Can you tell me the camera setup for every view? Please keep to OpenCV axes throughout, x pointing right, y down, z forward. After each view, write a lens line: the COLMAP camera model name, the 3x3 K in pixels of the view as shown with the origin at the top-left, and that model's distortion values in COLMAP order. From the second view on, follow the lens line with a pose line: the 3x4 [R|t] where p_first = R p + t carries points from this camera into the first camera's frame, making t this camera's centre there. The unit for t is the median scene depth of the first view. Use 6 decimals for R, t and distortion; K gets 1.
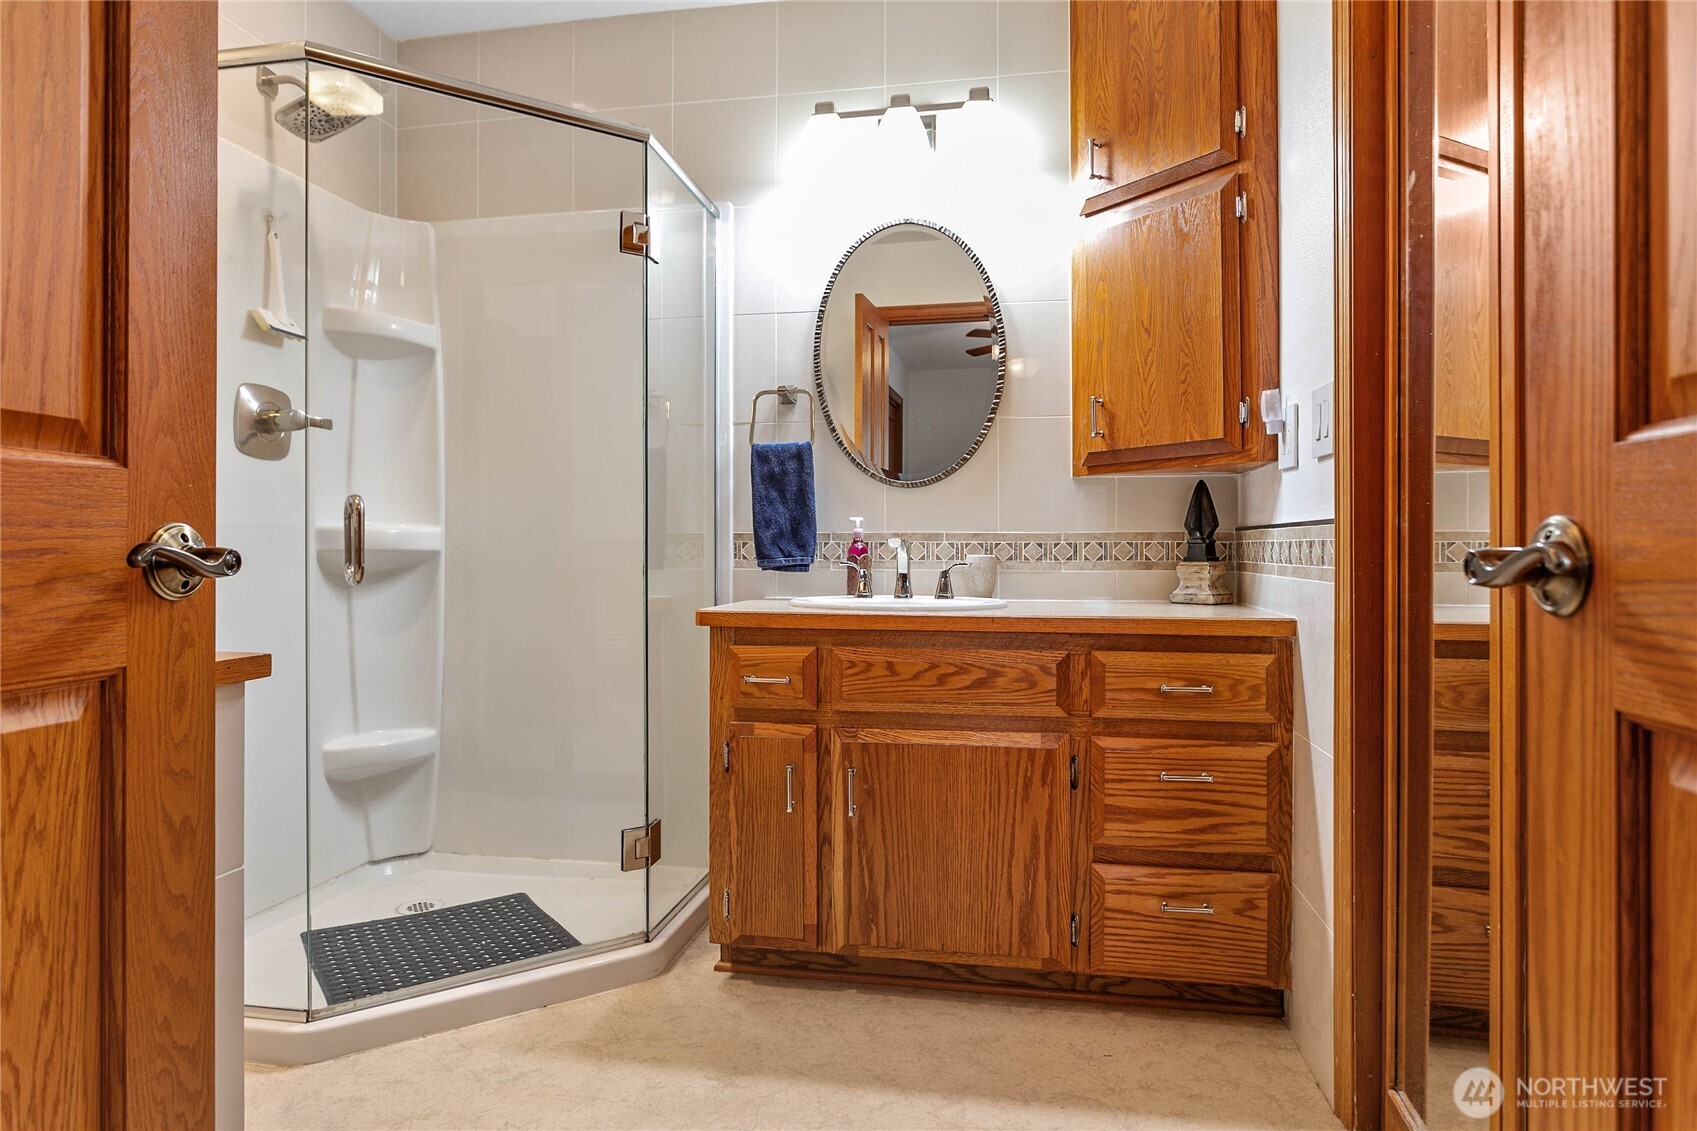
lens RADIAL K [[1048.9, 0, 843.8], [0, 1048.9, 556.2], [0, 0, 1]] dist [-0.013834, 0.000892]
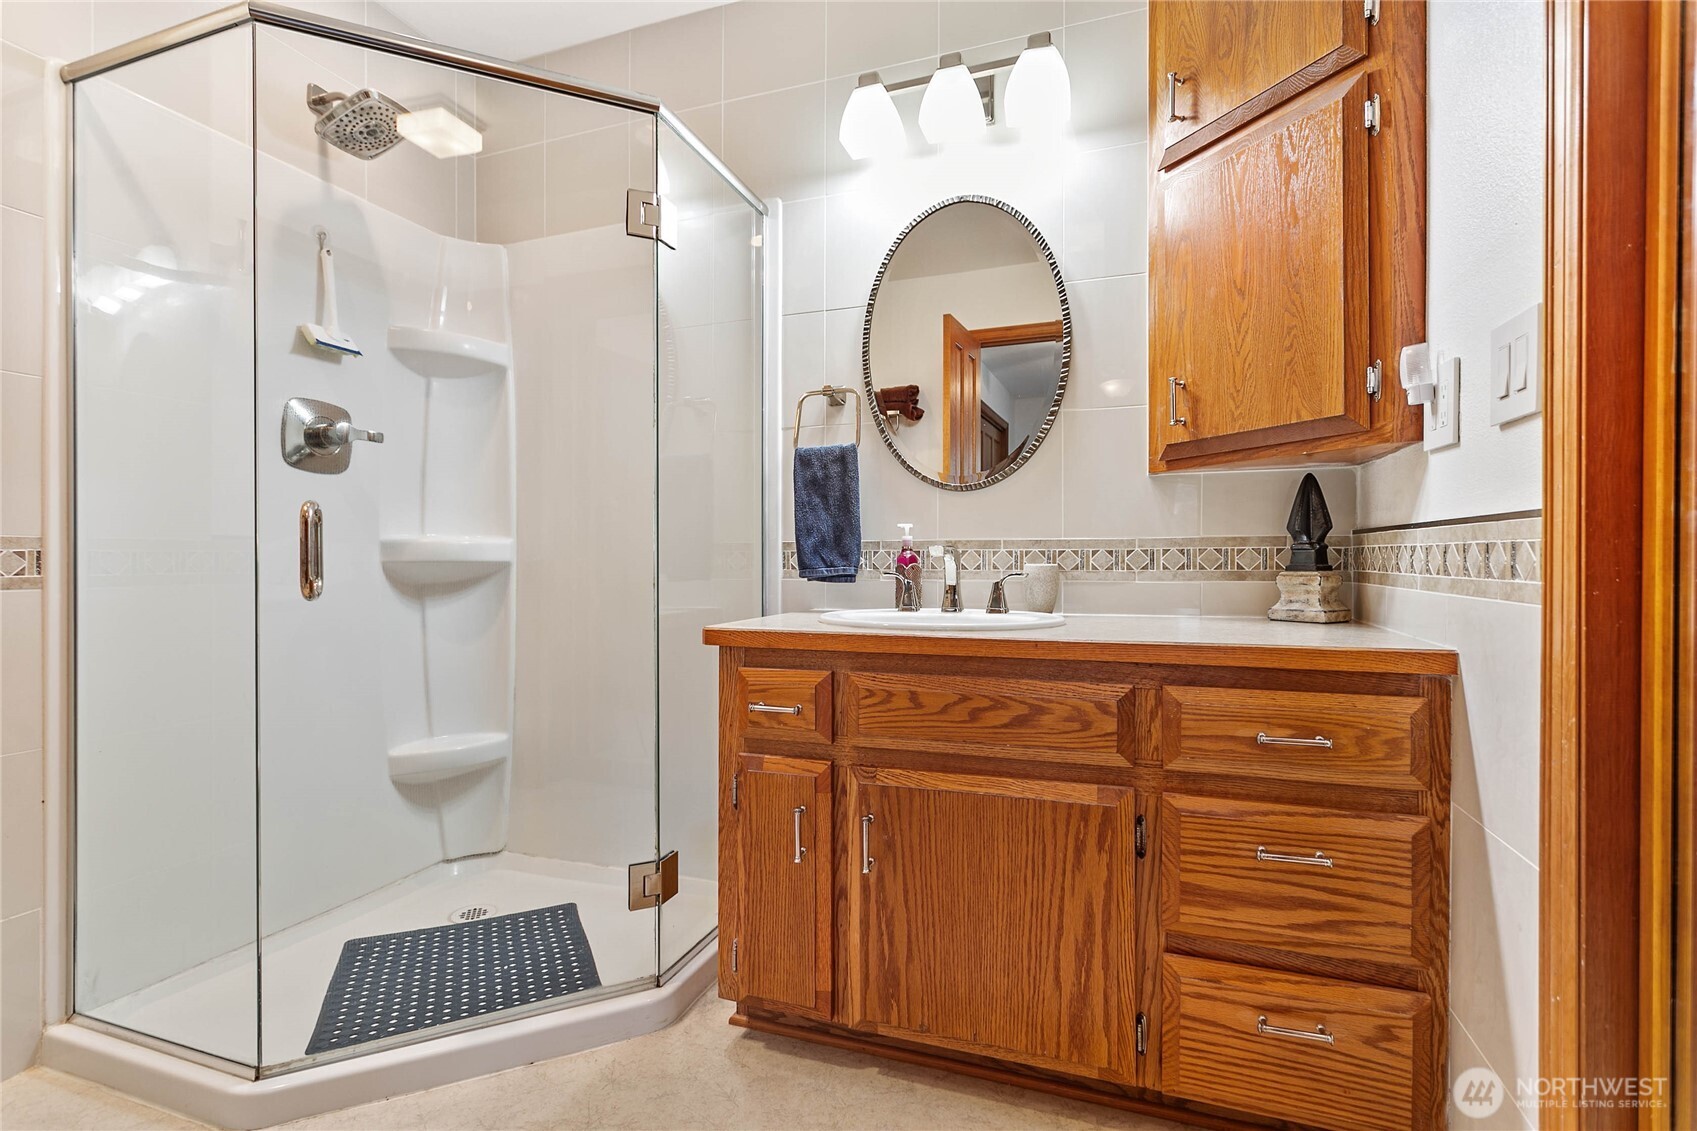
lens RADIAL K [[806.3, 0, 851.2], [0, 806.3, 577.4], [0, 0, 1]] dist [0.002295, 0.000338]
pose [[0.986036, -0.000908, -0.166529, 0.096339], [0.003600, 0.999868, 0.015865, -0.001505], [0.166493, -0.016243, 0.985909, 0.331004]]
